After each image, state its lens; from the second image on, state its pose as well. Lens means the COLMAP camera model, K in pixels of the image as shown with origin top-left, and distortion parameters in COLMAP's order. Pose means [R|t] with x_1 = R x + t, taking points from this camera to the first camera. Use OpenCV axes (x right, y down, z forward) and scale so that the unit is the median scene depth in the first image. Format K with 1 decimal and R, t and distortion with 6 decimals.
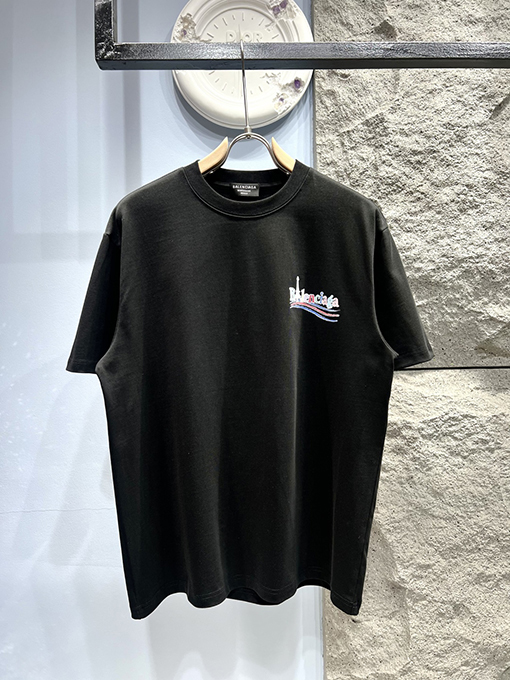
lens RADIAL K [[512.6, 0, 252.7], [0, 512.6, 341.6], [0, 0, 1]] dist [0.023498, -0.007548]
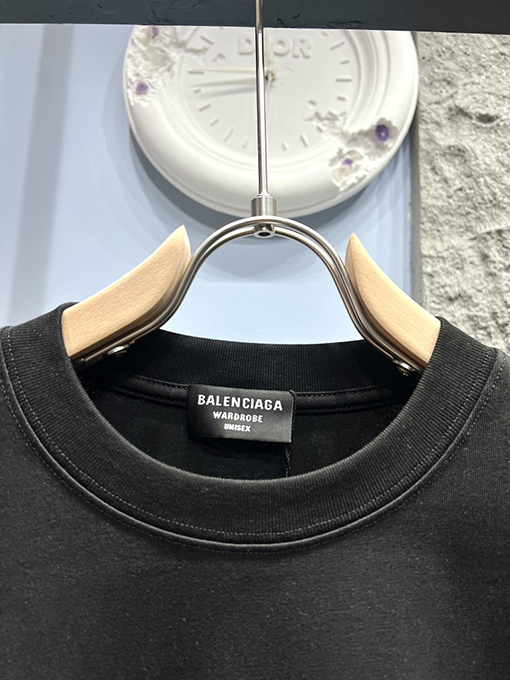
lens RADIAL K [[512.6, 0, 258.6], [0, 512.6, 339.6], [0, 0, 1]] dist [0.023498, -0.007548]
pose [[0.997924, 0.047843, -0.043121, 0.002943], [-0.054927, 0.981793, -0.181838, -0.223028], [0.033636, 0.183829, 0.982383, 0.570282]]
